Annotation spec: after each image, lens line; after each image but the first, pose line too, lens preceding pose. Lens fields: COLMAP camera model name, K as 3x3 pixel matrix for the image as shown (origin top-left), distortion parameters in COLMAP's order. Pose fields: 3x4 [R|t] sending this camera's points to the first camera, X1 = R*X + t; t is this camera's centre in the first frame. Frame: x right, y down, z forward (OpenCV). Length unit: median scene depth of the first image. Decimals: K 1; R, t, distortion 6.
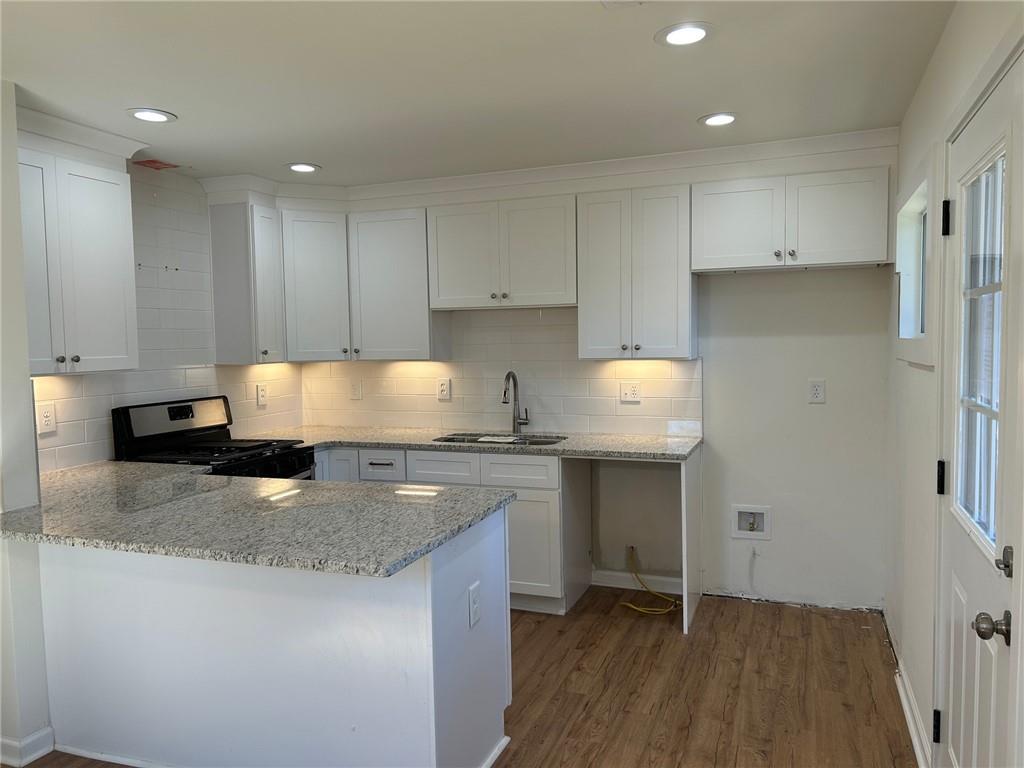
lens RADIAL K [[766.2, 0, 507.3], [0, 766.2, 386.8], [0, 0, 1]] dist [0.055009, -0.051223]
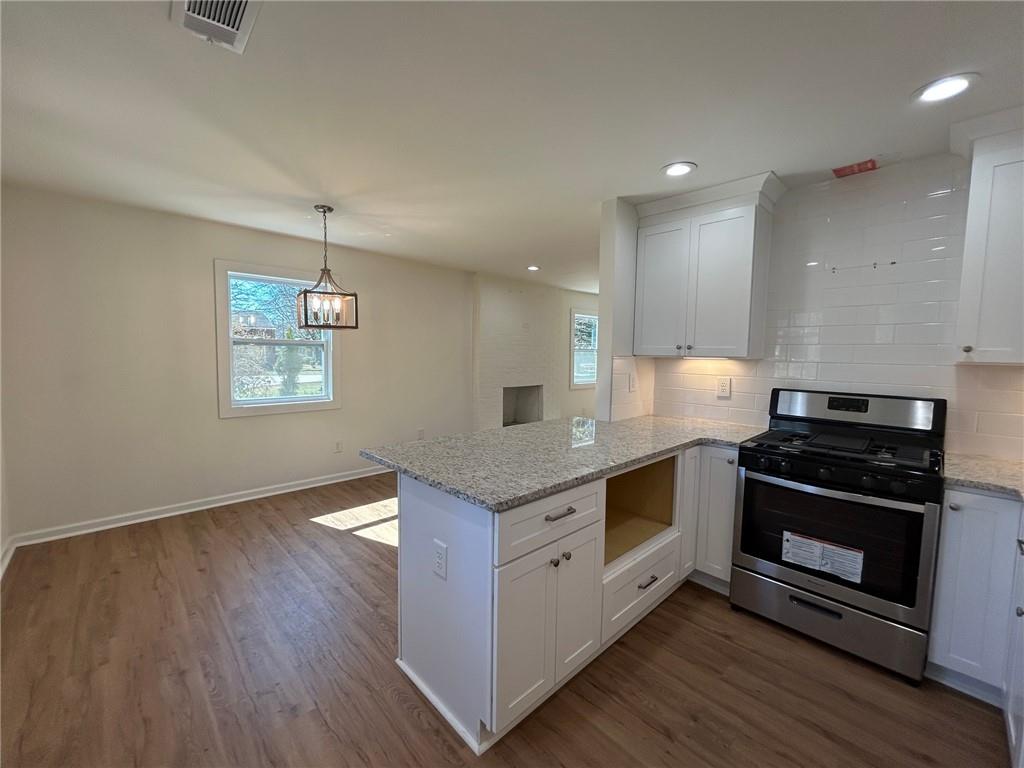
lens RADIAL K [[412.4, 0, 513.5], [0, 412.4, 383.4], [0, 0, 1]] dist [0.000081, 0.000656]
pose [[-0.422963, 0.082173, -0.902413, 0.293924], [-0.065698, 0.990478, 0.120985, -0.035463], [0.903762, 0.110459, -0.413537, 0.888580]]
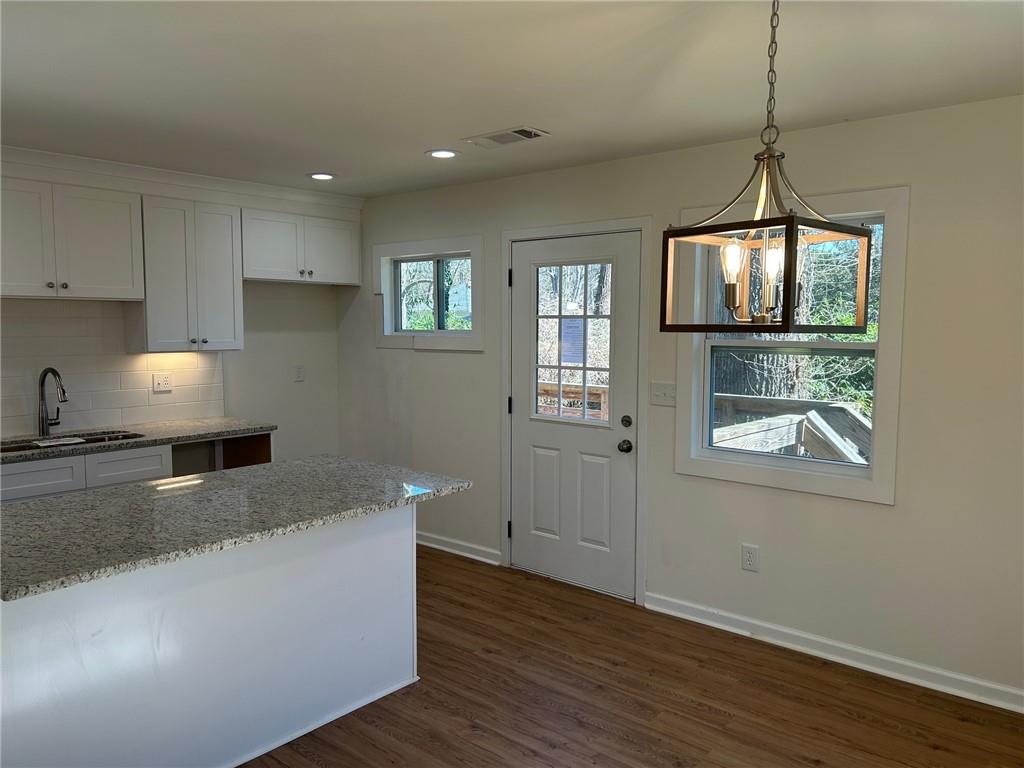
lens RADIAL K [[766.2, 0, 515.4], [0, 766.2, 384.7], [0, 0, 1]] dist [0.055009, -0.051223]
pose [[0.330017, -0.059193, 0.942117, -0.821411], [0.050576, 0.997707, 0.044969, -0.016055], [-0.942619, 0.032808, 0.332254, 0.199442]]
